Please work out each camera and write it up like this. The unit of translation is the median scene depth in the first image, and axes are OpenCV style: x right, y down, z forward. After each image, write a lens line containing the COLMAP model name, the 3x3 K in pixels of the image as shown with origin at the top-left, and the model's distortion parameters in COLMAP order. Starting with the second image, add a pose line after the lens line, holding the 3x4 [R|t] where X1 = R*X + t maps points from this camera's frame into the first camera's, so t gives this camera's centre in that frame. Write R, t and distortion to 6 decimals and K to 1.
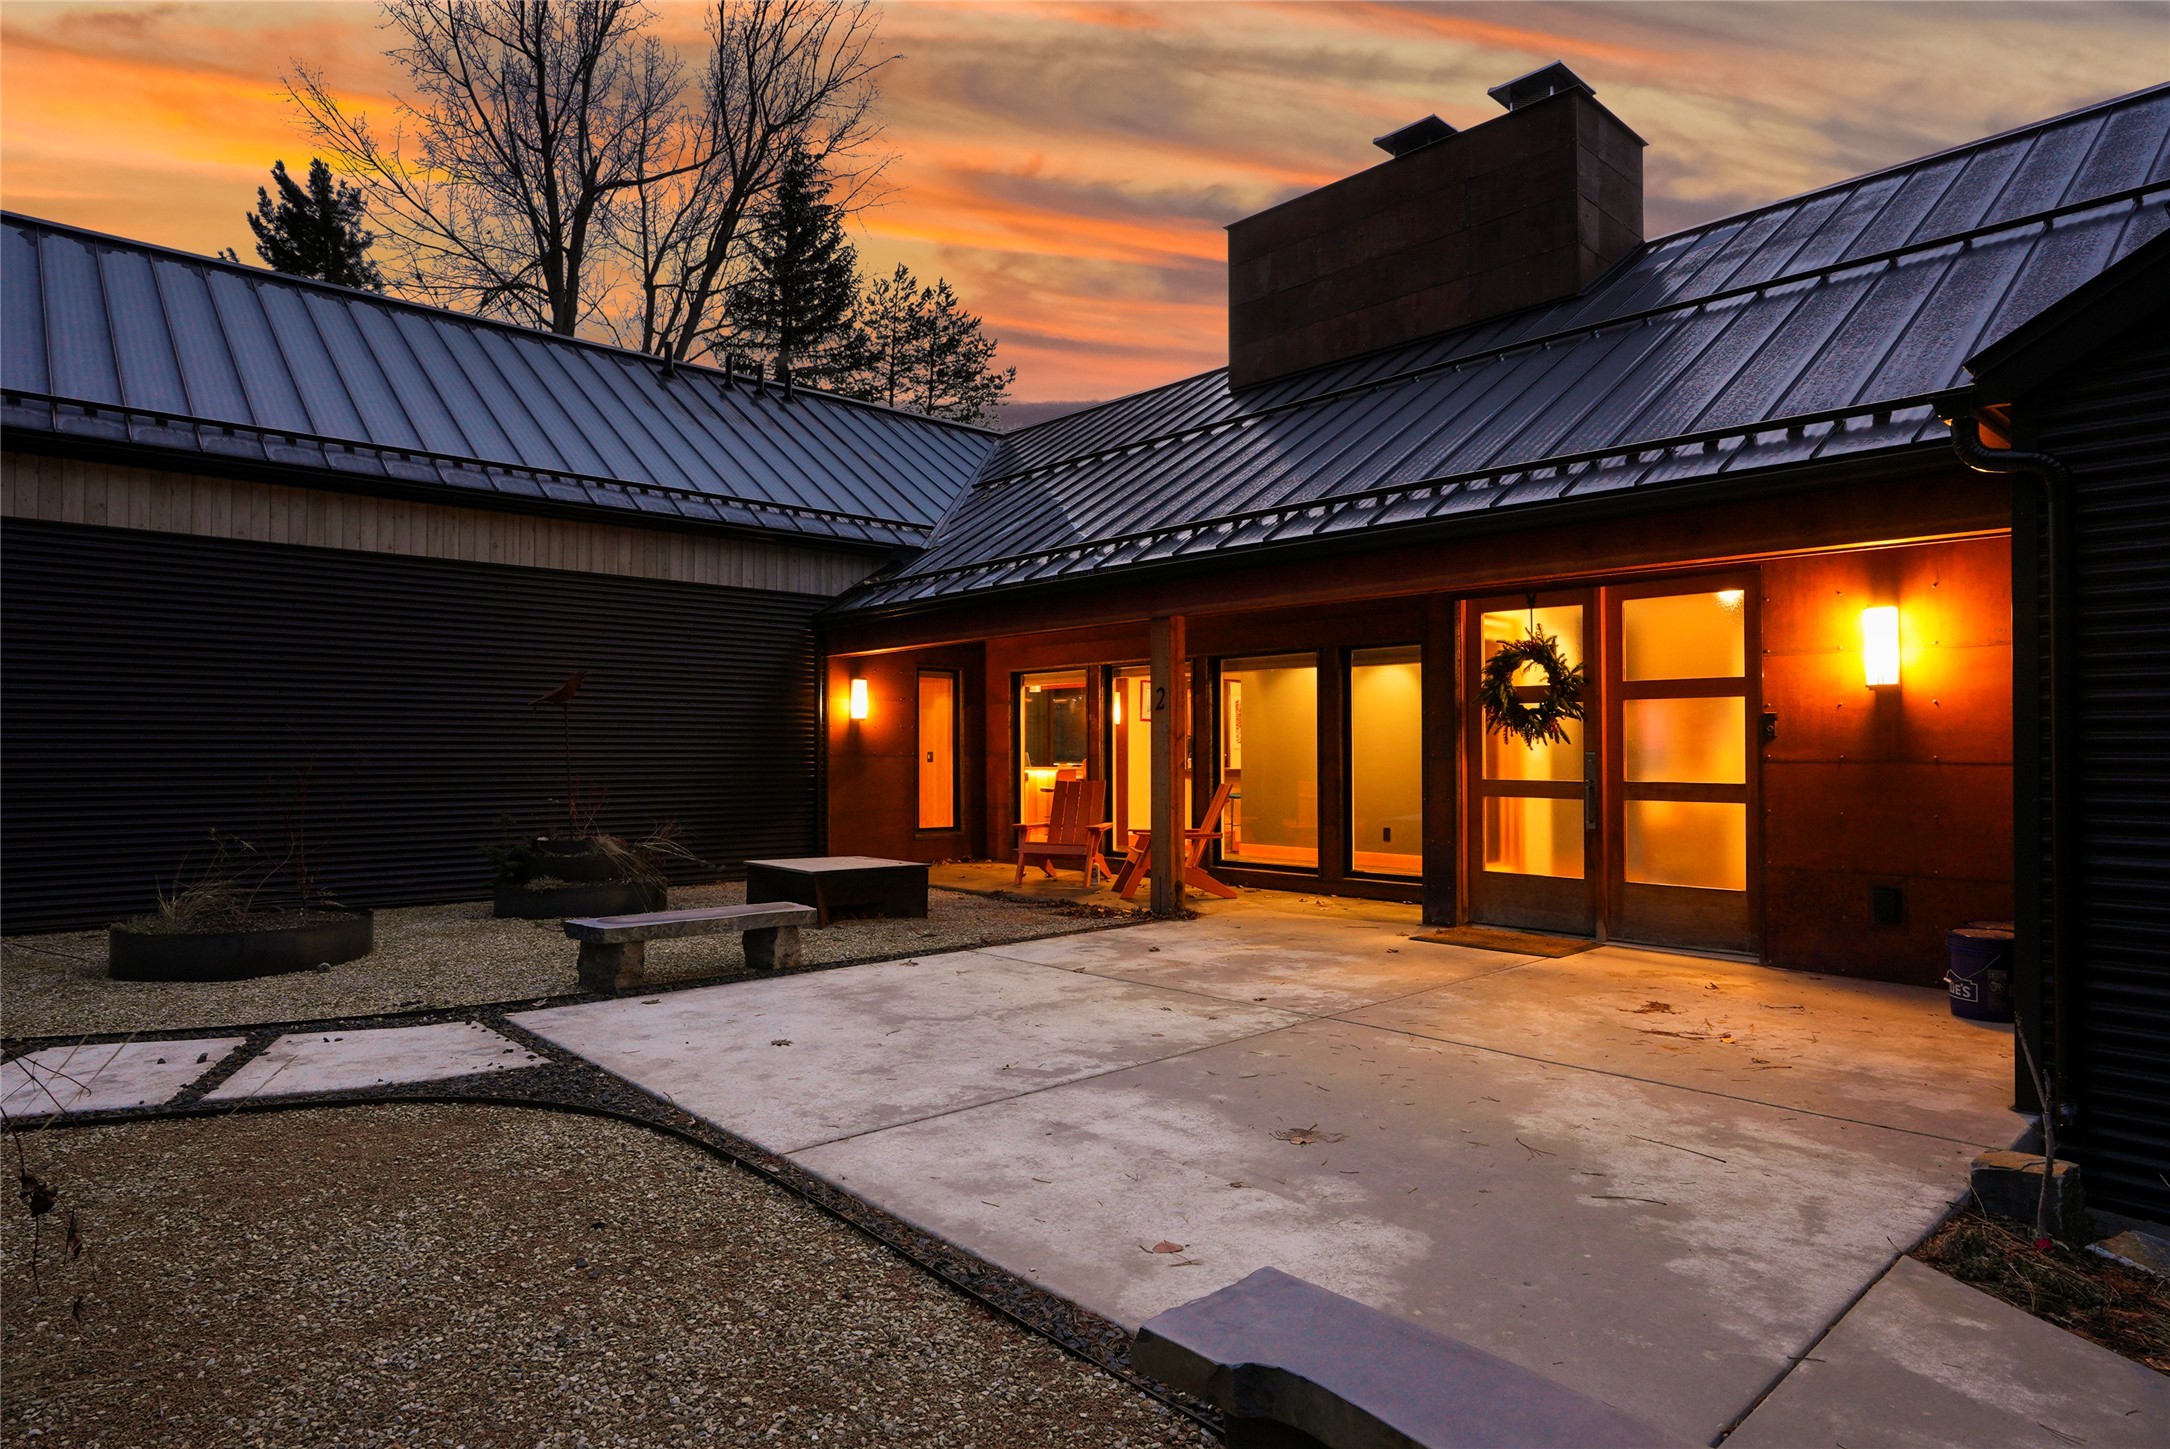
lens RADIAL K [[1254.6, 0, 1085.0], [0, 1254.6, 724.5], [0, 0, 1]] dist [0.046719, 0.000221]
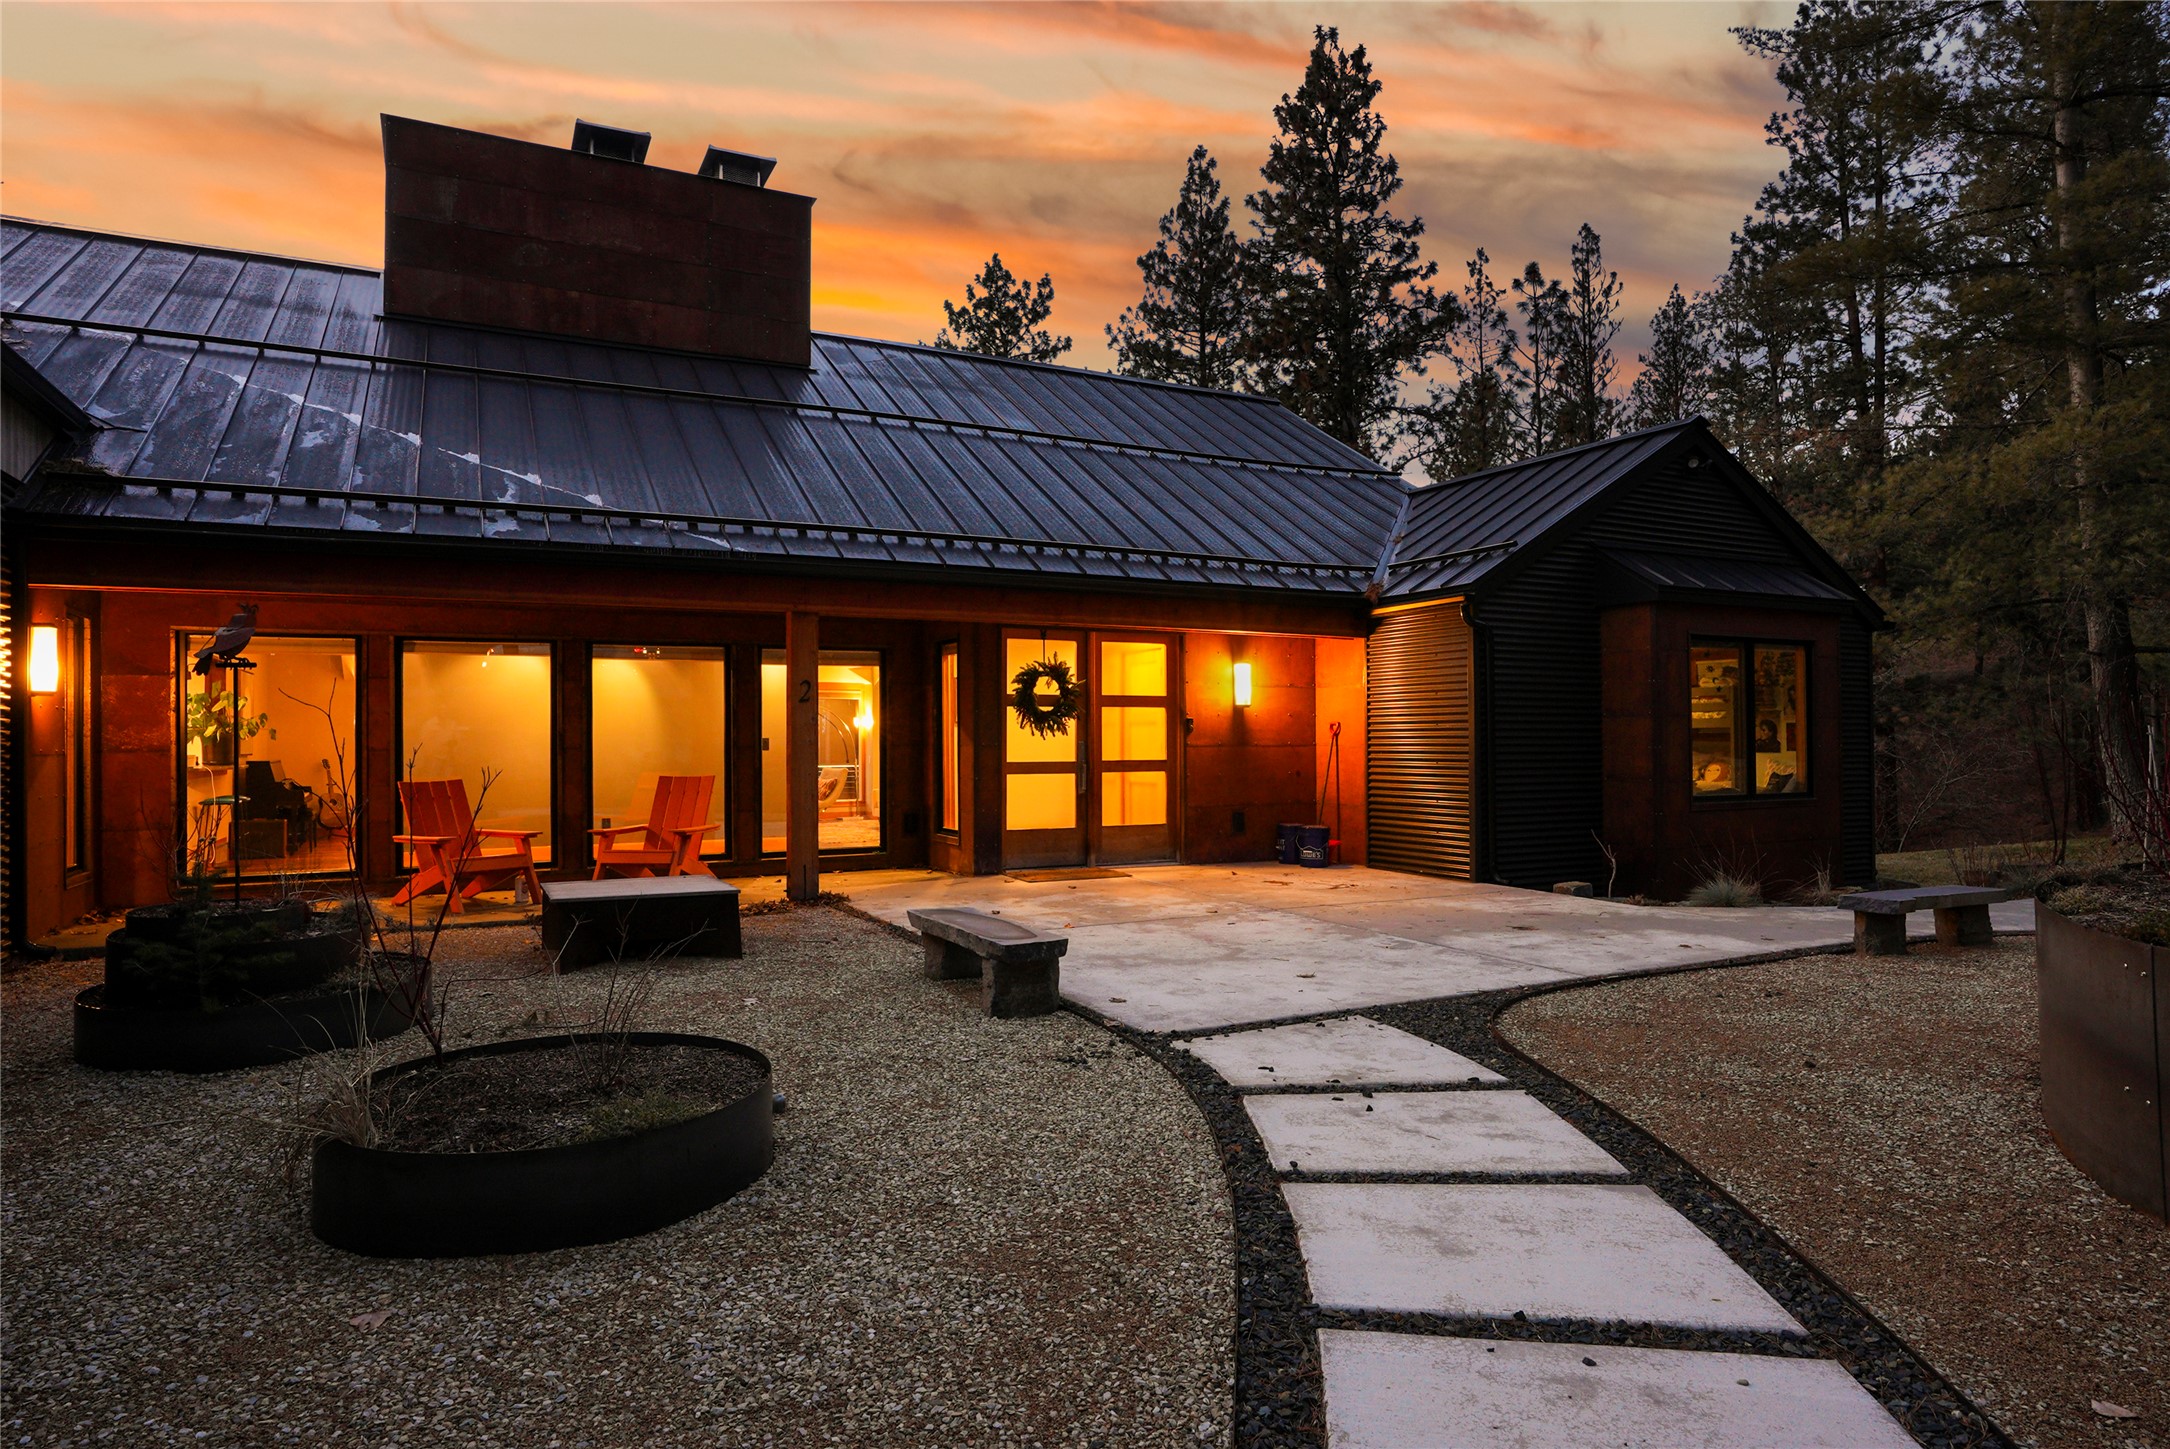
lens RADIAL K [[1254.6, 0, 1085.0], [0, 1254.6, 724.5], [0, 0, 1]] dist [0.046719, 0.000221]
pose [[0.288139, 0.019141, 0.957397, -0.984051], [-0.013519, 0.999782, -0.015919, 0.024672], [-0.957493, -0.008357, 0.288335, 0.553696]]
